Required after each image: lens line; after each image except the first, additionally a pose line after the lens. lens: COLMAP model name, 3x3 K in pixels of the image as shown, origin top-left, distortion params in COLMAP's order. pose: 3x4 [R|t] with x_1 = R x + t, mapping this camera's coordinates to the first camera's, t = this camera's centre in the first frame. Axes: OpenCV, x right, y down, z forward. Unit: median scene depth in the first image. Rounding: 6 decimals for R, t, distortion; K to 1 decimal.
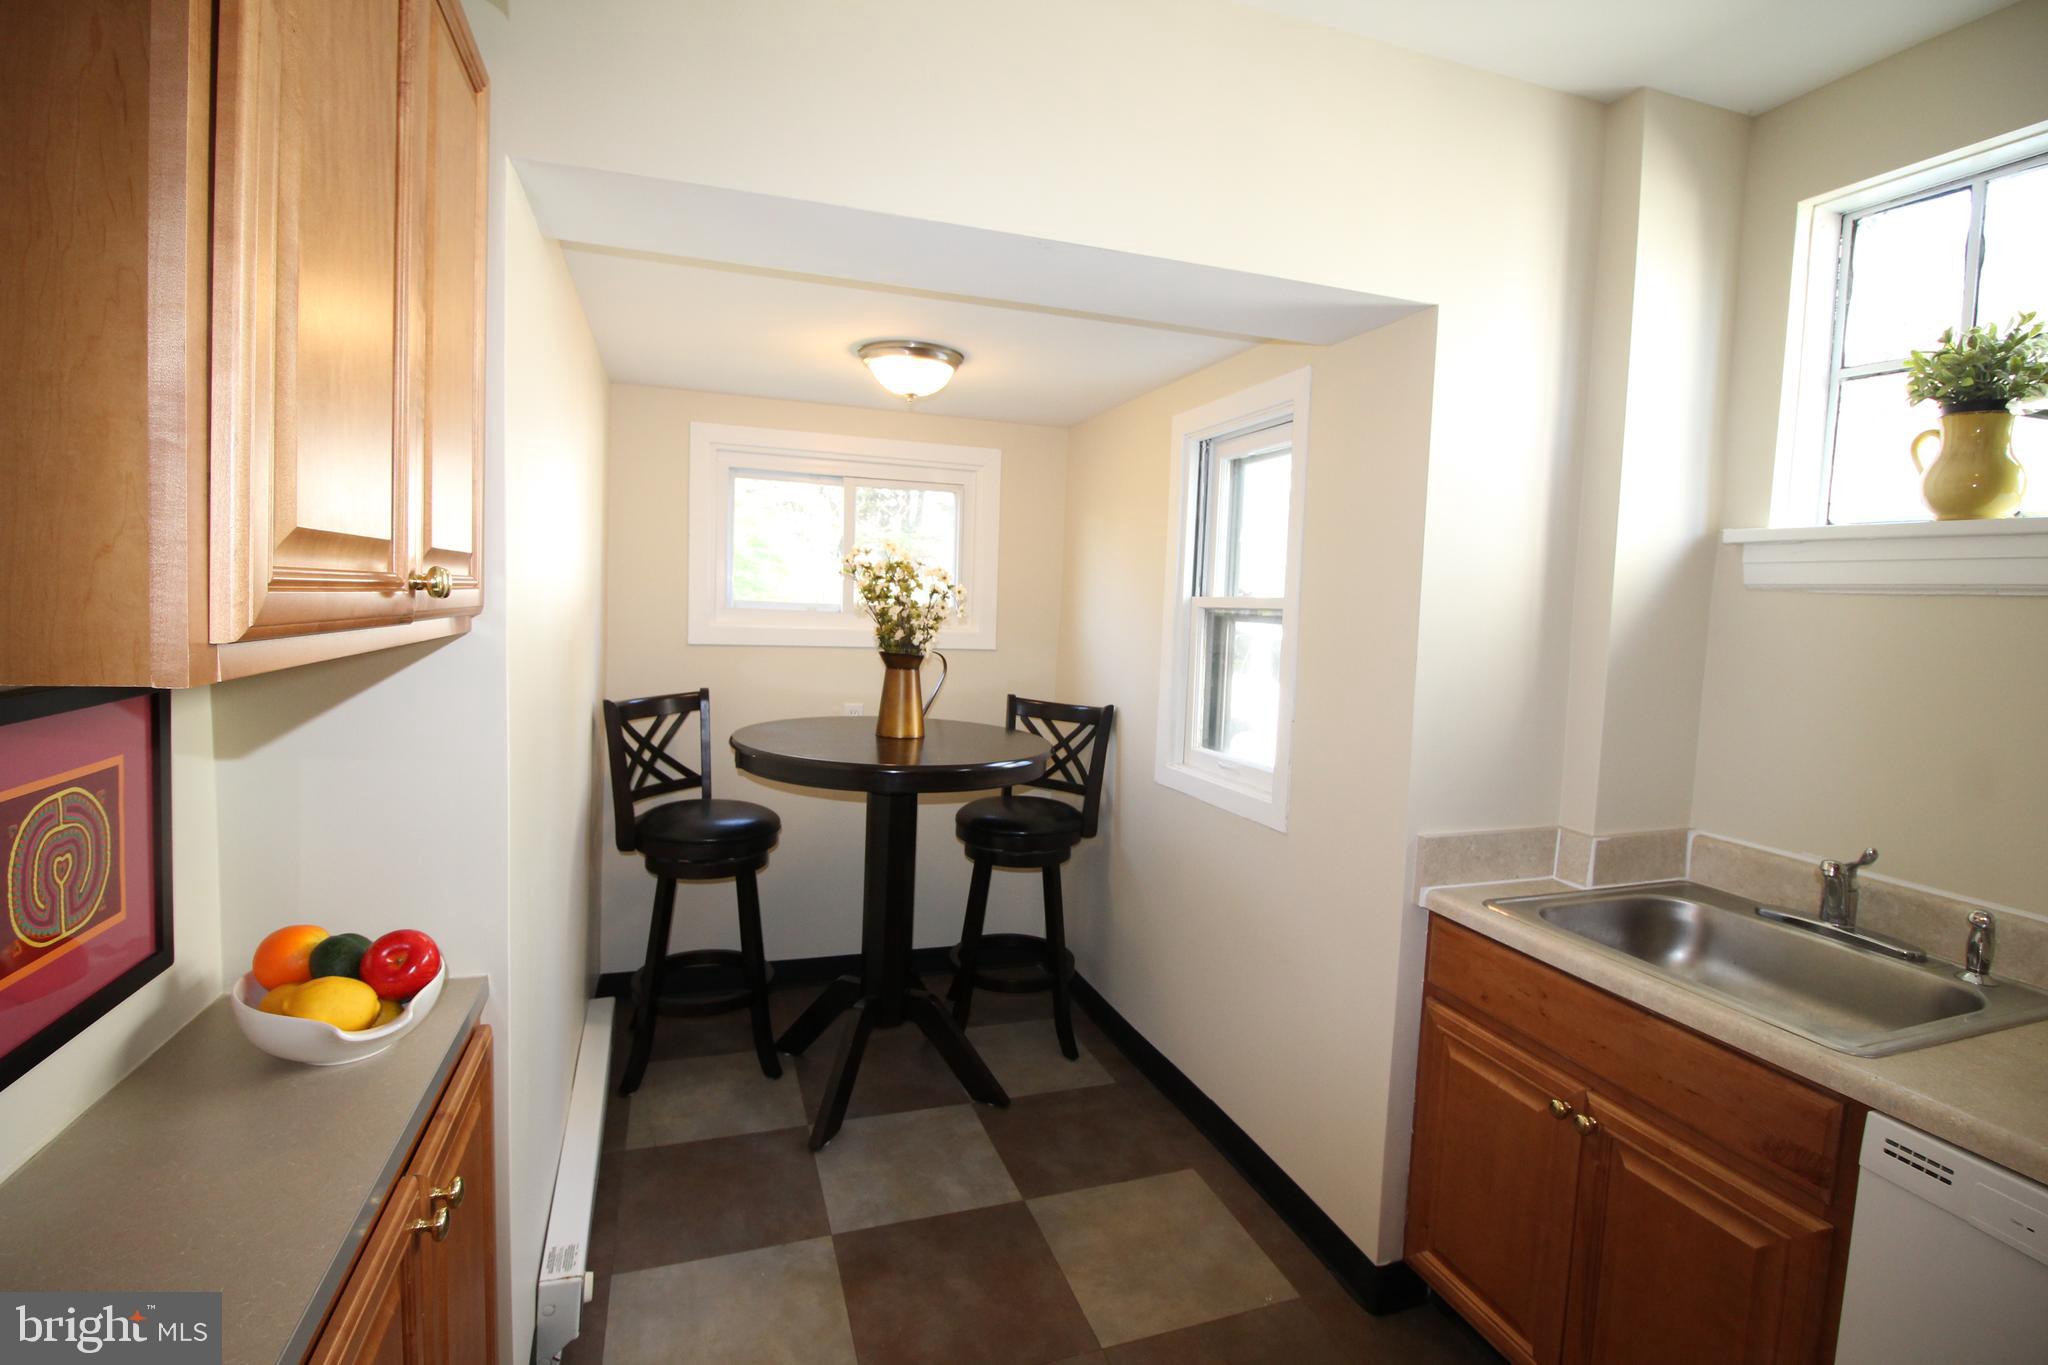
lens RADIAL K [[946.6, 0, 1014.1], [0, 946.6, 661.2], [0, 0, 1]] dist [-0.001646, -0.012699]
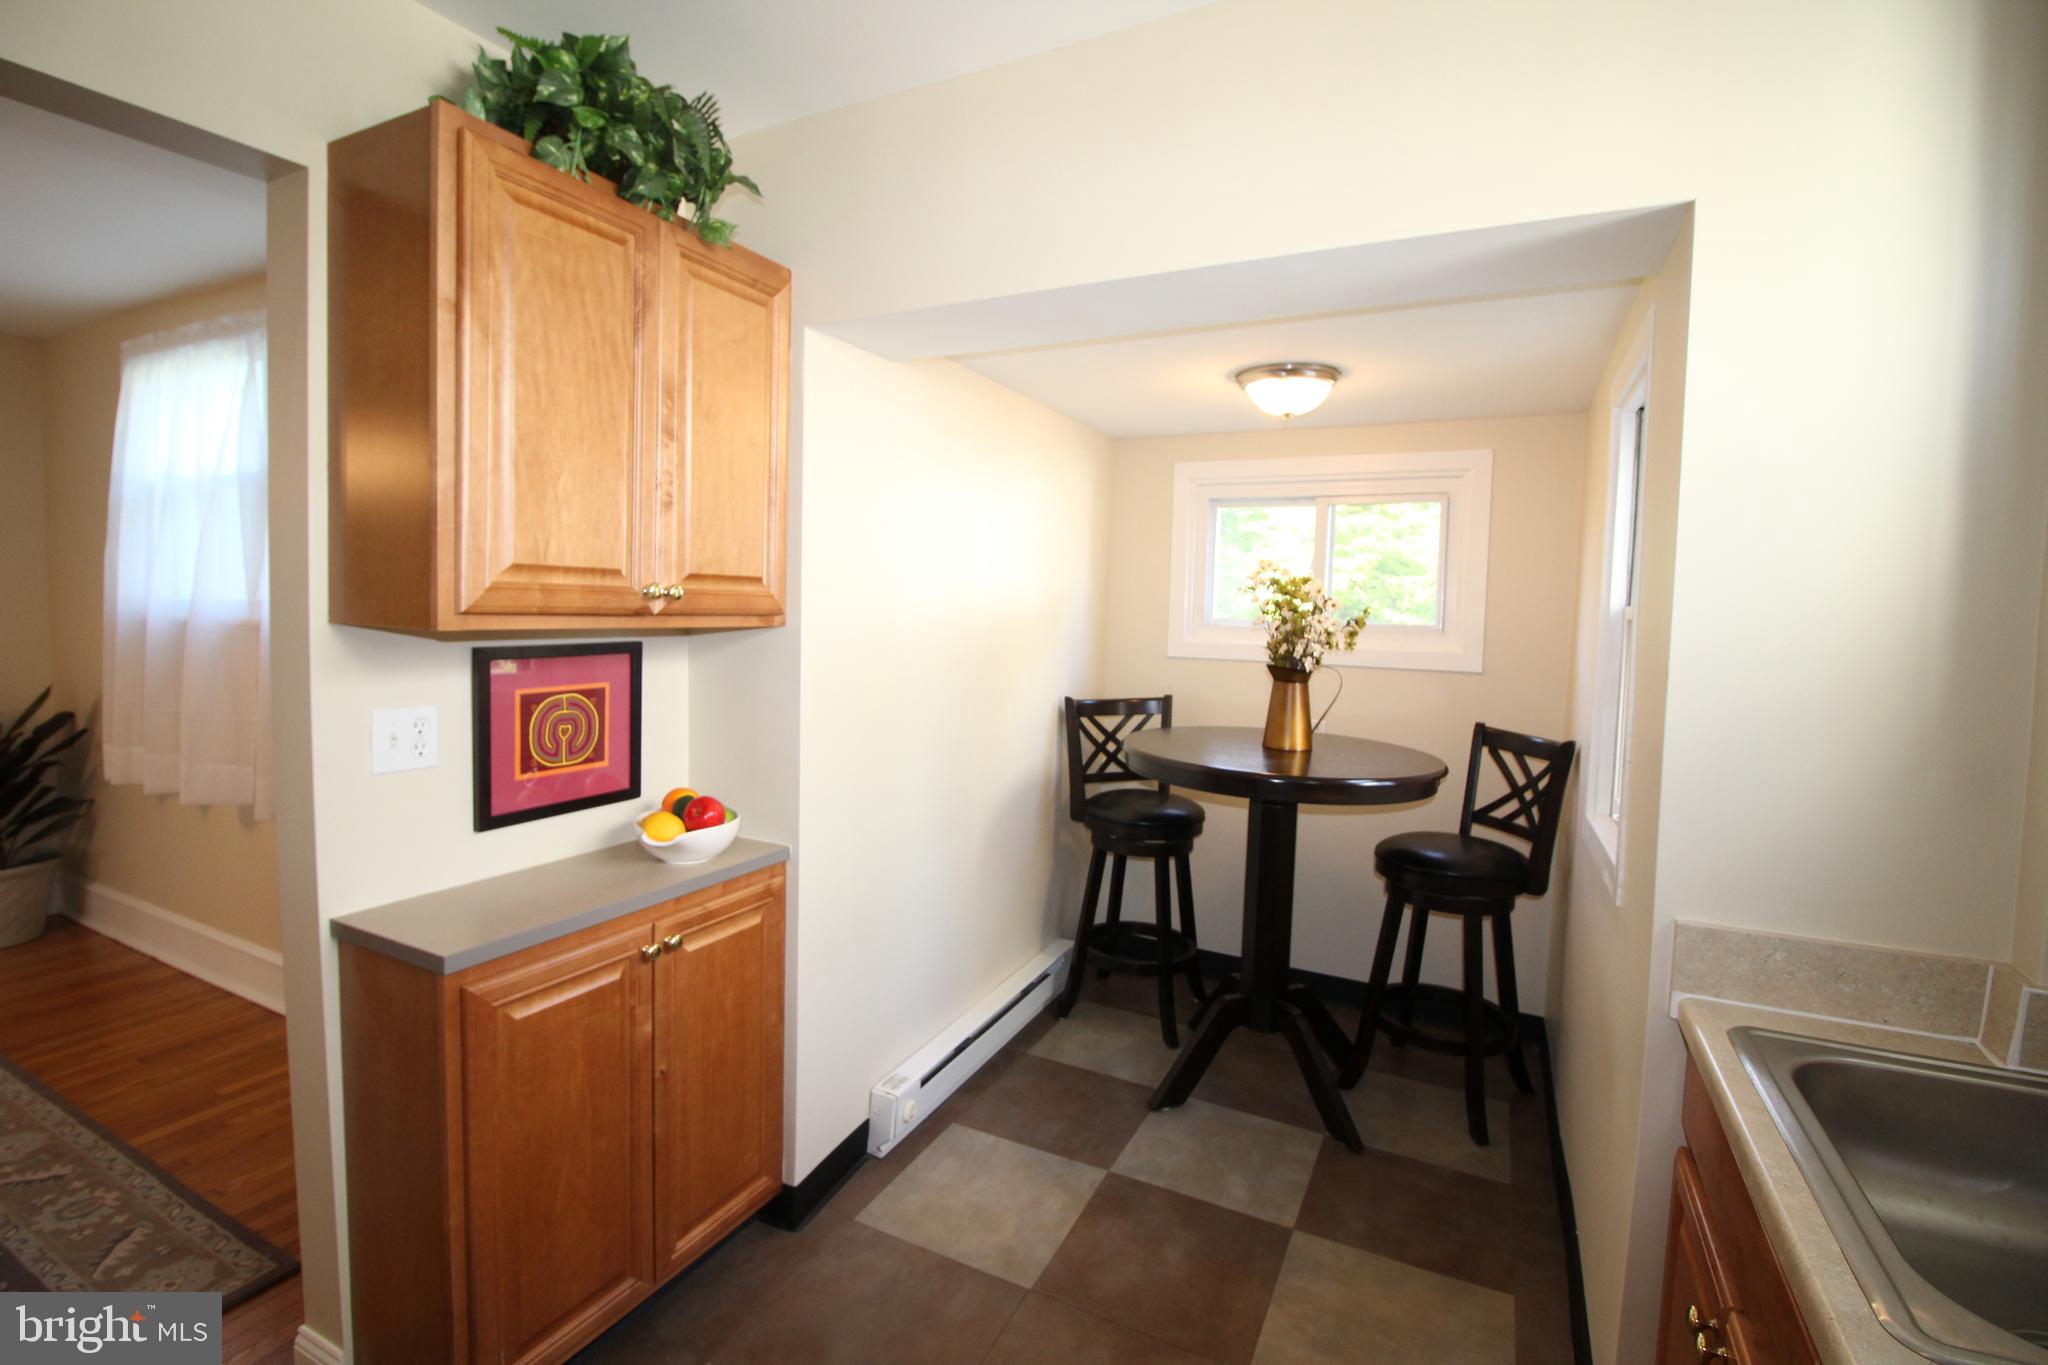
lens RADIAL K [[946.6, 0, 1014.1], [0, 946.6, 661.2], [0, 0, 1]] dist [-0.001646, -0.012699]
pose [[0.694119, 0.026867, -0.719359, 0.476150], [-0.050962, 0.998630, -0.011877, 0.014925], [0.718054, 0.044904, 0.694537, 0.093689]]
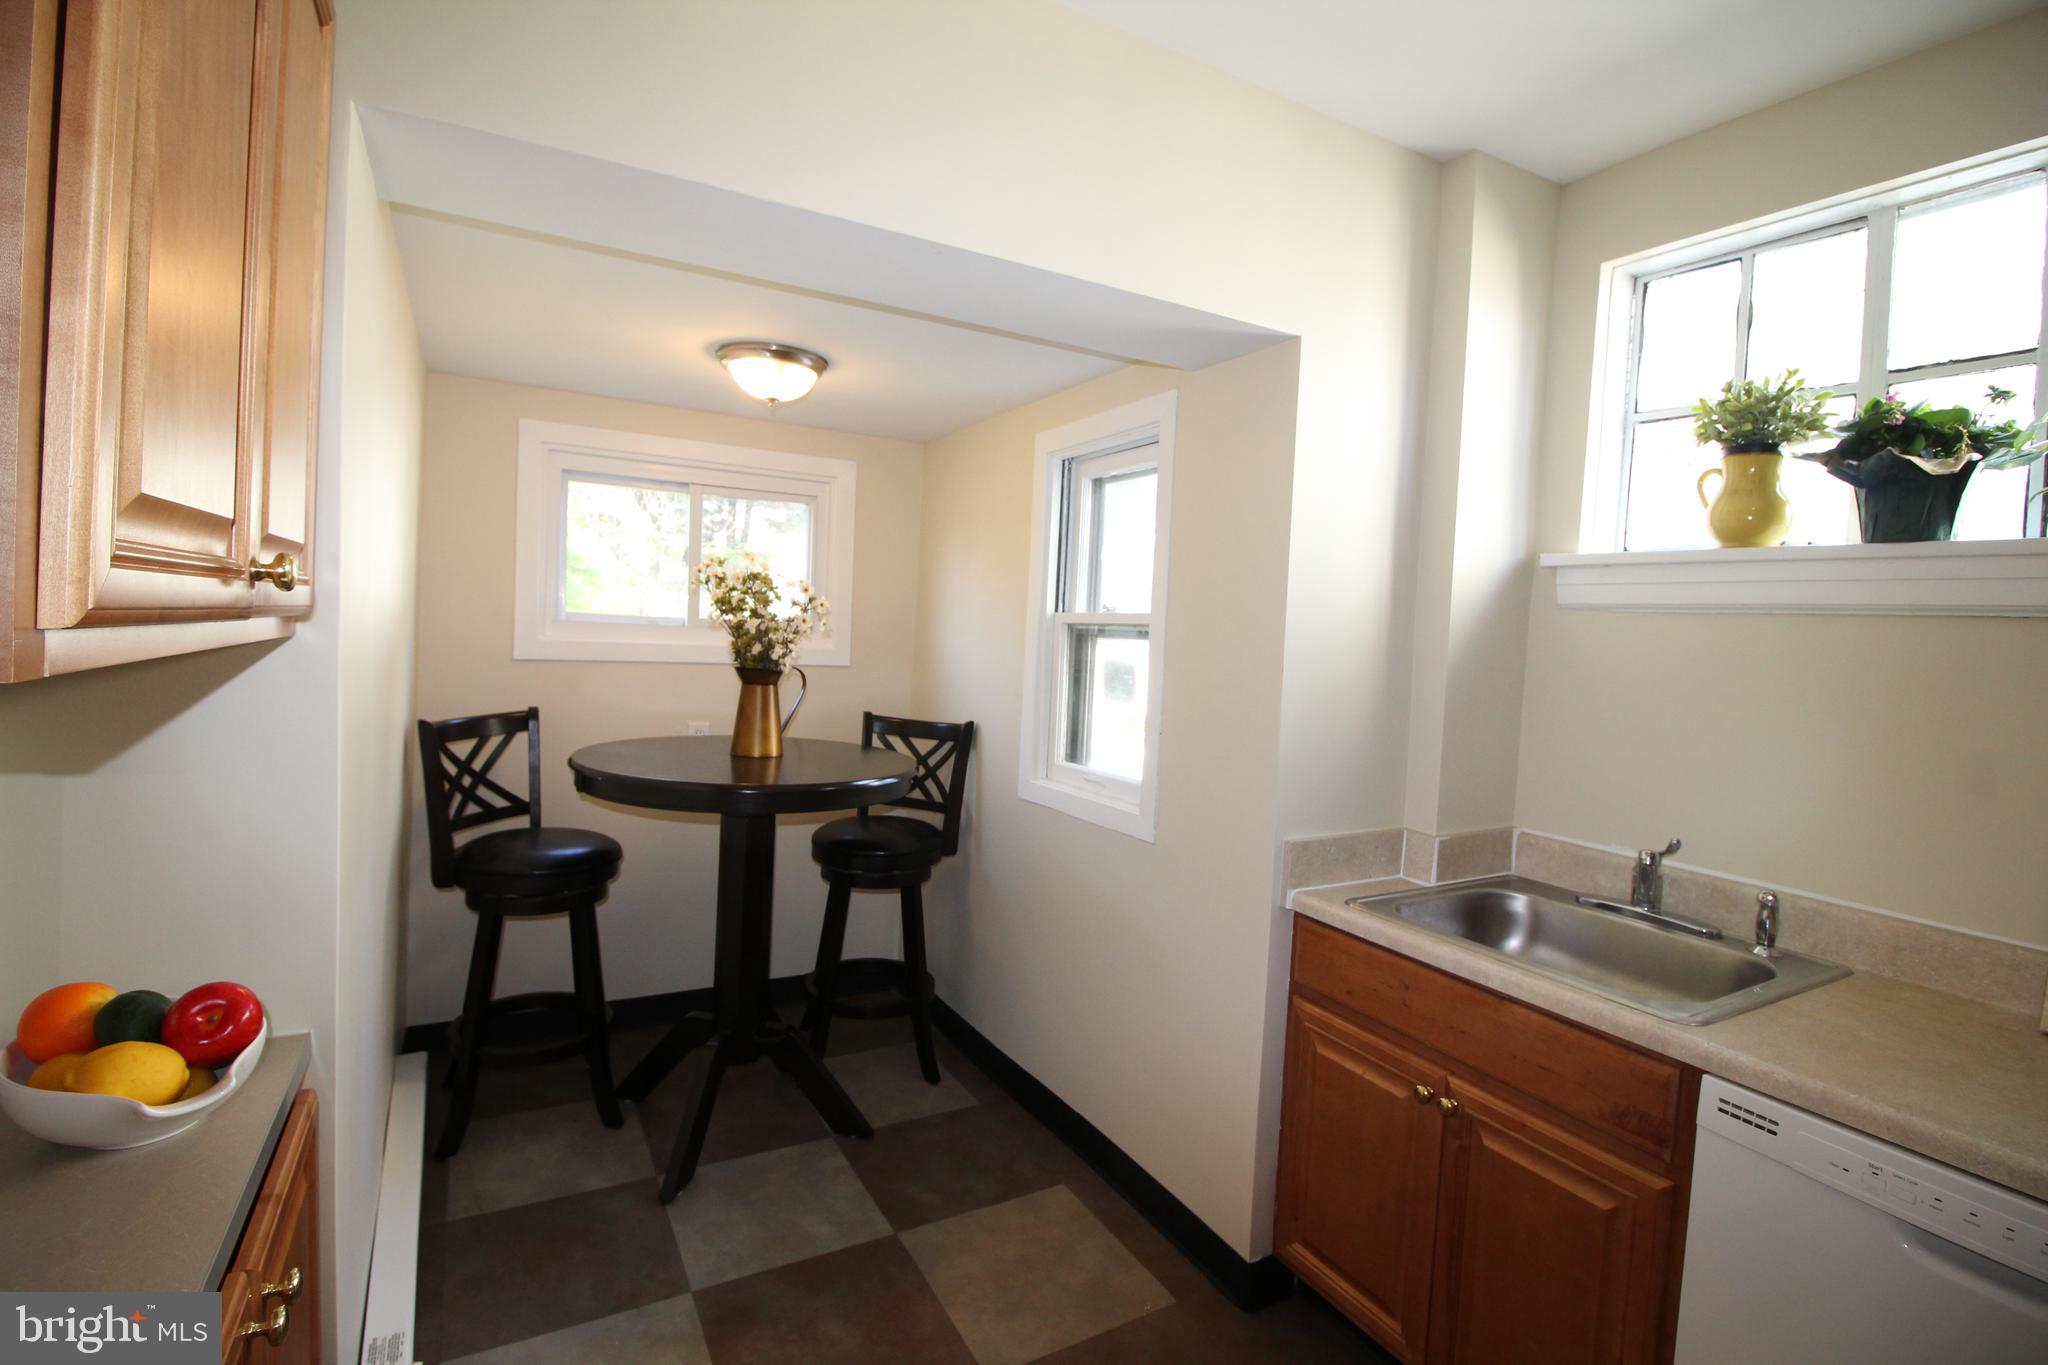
lens RADIAL K [[946.5, 0, 1008.0], [0, 946.5, 663.1], [0, 0, 1]] dist [-0.001256, -0.013555]
pose [[0.984349, 0.001514, 0.176223, -0.046150], [0.002126, 0.999788, -0.020465, 0.007532], [-0.176217, 0.020520, 0.984138, 0.017851]]
